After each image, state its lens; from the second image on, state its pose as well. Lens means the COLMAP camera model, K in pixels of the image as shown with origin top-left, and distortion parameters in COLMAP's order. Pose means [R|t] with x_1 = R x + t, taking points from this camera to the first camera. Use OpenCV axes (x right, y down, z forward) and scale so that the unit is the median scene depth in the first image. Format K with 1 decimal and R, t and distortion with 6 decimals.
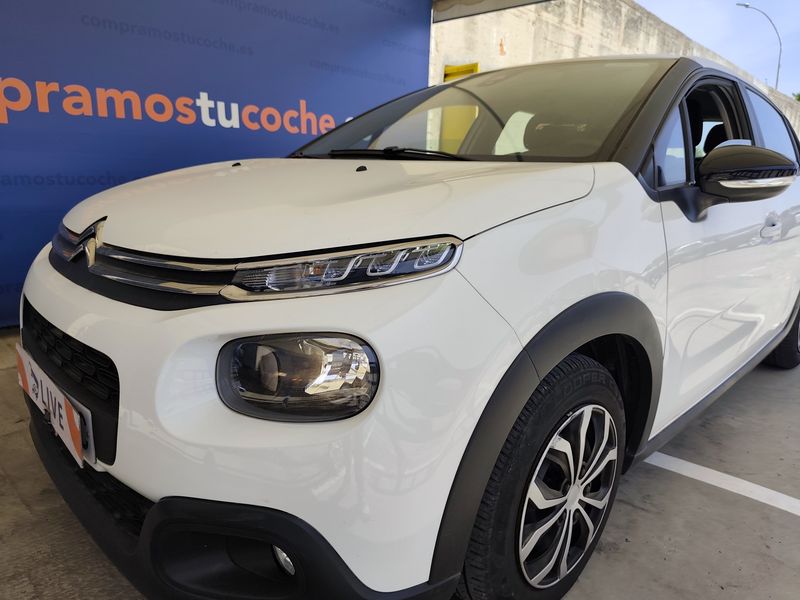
lens RADIAL K [[556.6, 0, 406.6], [0, 556.6, 302.2], [0, 0, 1]] dist [-0.004980, -0.029575]
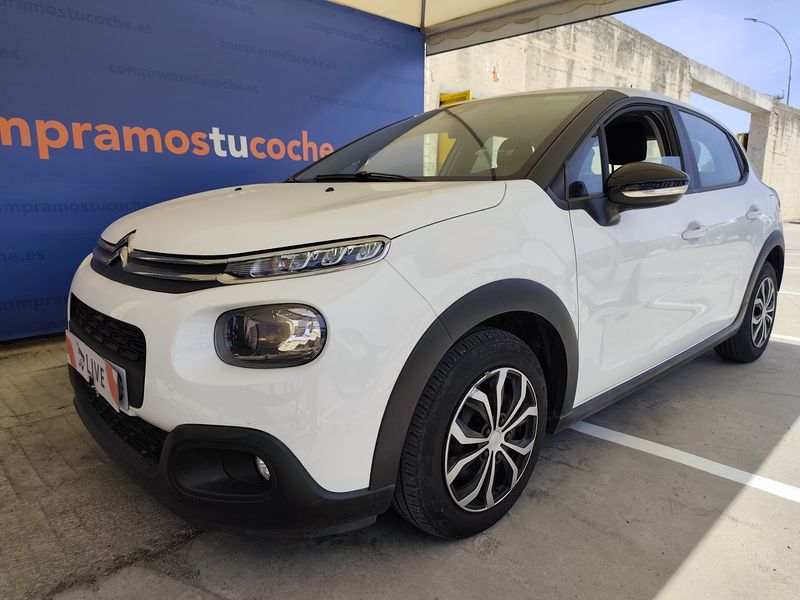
lens RADIAL K [[556.6, 0, 402.5], [0, 556.6, 304.5], [0, 0, 1]] dist [-0.004980, -0.029575]
pose [[0.999114, -0.018162, -0.037978, 0.100741], [0.016873, 0.999280, -0.033987, 0.055728], [0.038568, 0.033317, 0.998700, -0.207641]]
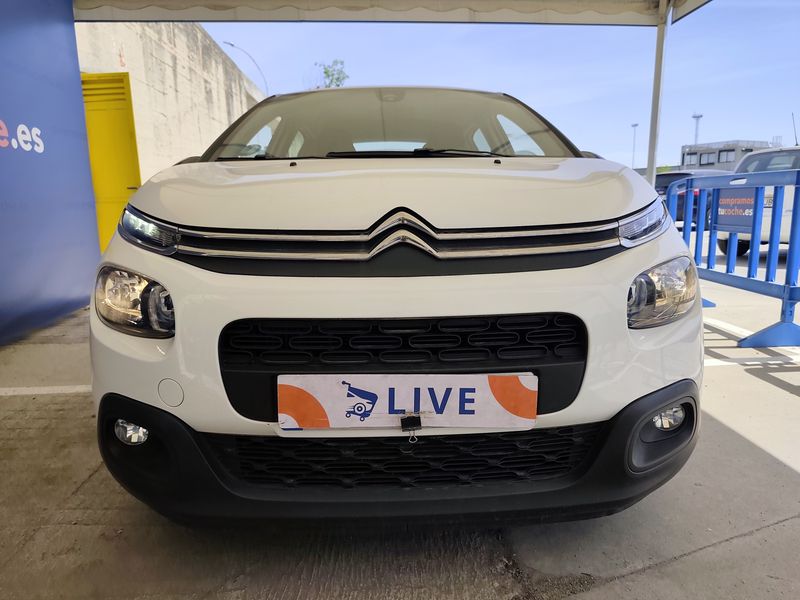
lens RADIAL K [[556.6, 0, 409.0], [0, 556.6, 314.6], [0, 0, 1]] dist [-0.004980, -0.029575]
pose [[0.673198, -0.180088, 0.717198, -0.897408], [0.195951, 0.978664, 0.061812, -0.017468], [-0.713027, 0.098925, 0.694123, 0.242060]]
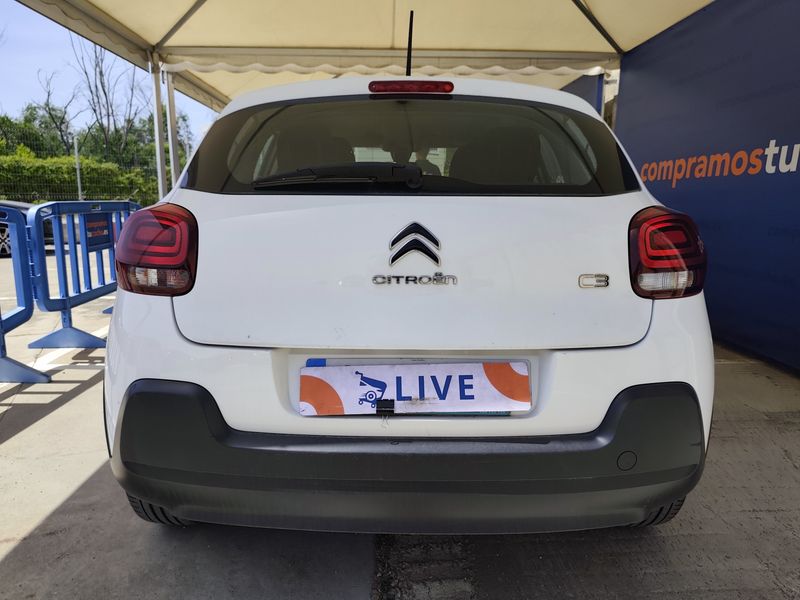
lens RADIAL K [[556.6, 0, 398.6], [0, 556.6, 302.7], [0, 0, 1]] dist [-0.004980, -0.029575]
pose [[-0.684192, 0.107931, -0.721271, 1.599815], [-0.175012, 0.935792, 0.306047, -0.577249], [0.707991, 0.335626, -0.621372, 2.436648]]
